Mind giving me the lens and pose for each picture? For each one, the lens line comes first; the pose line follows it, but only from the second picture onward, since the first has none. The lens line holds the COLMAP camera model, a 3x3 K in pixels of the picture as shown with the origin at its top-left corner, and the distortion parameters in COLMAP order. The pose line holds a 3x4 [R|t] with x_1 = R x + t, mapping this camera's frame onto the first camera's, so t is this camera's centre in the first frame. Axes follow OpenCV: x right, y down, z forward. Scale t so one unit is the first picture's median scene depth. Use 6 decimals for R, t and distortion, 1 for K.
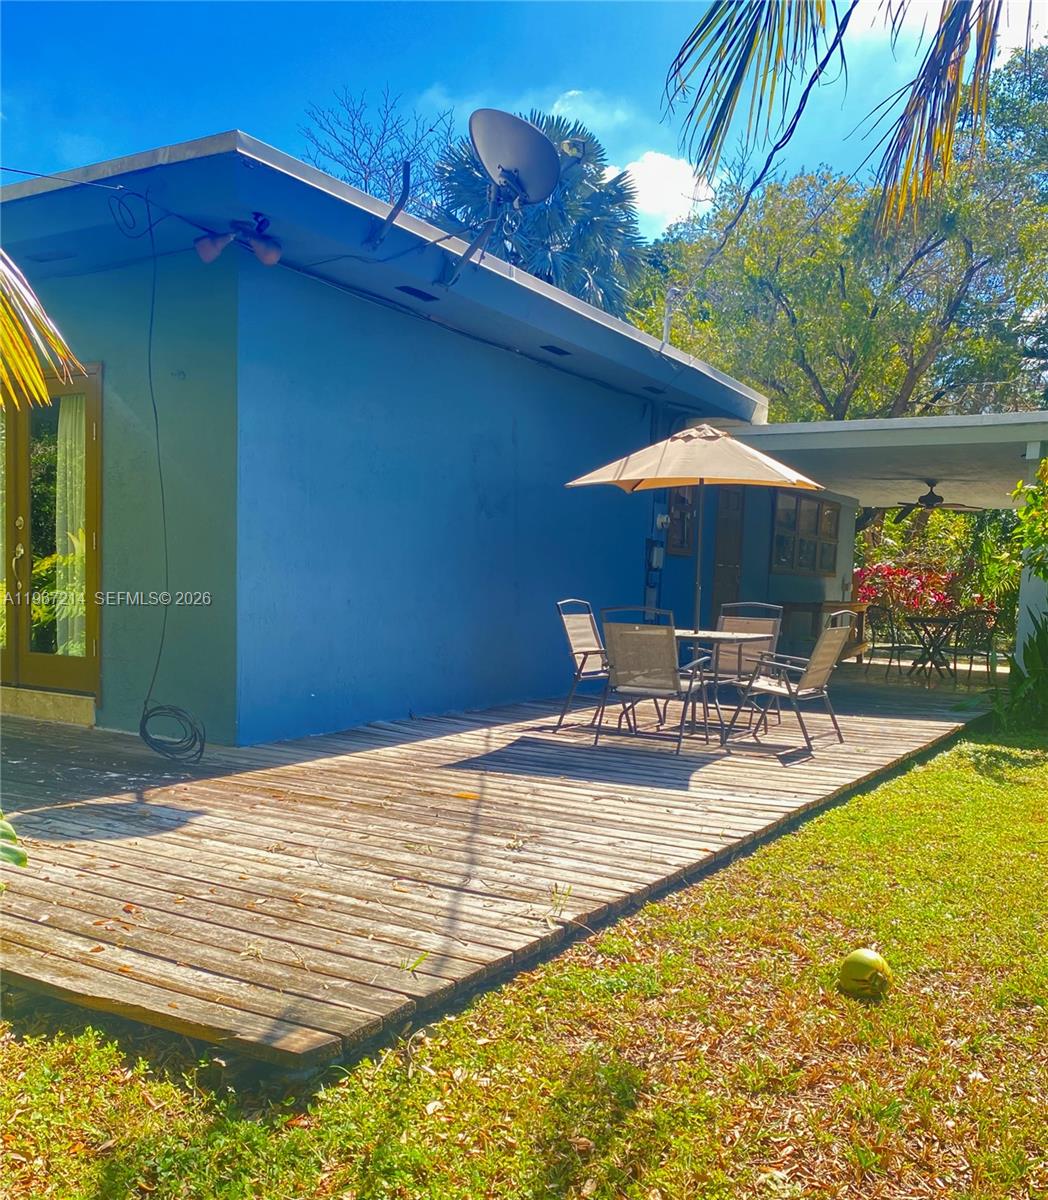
lens RADIAL K [[1139.8, 0, 524.2], [0, 1139.8, 699.1], [0, 0, 1]] dist [0.004984, -0.080940]
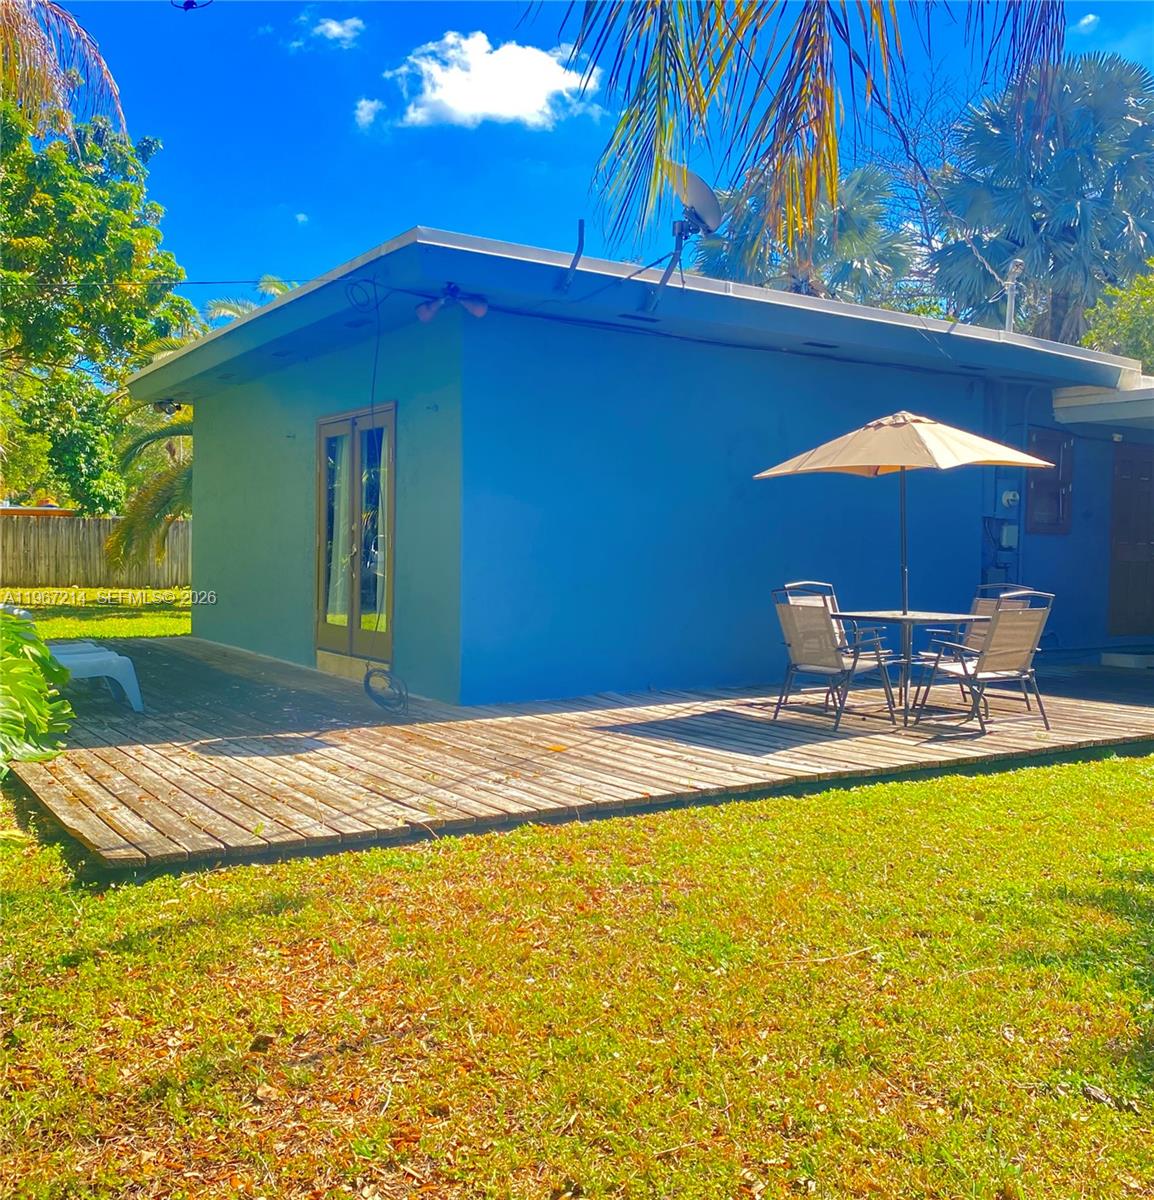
lens RADIAL K [[1213.6, 0, 577.0], [0, 1213.6, 600.0], [0, 0, 1]] dist [0.002092, -0.004866]
pose [[0.893181, -0.002335, -0.449691, 0.395484], [-0.030313, 0.997399, -0.065388, 0.009638], [0.448674, 0.072035, 0.890788, -0.097573]]
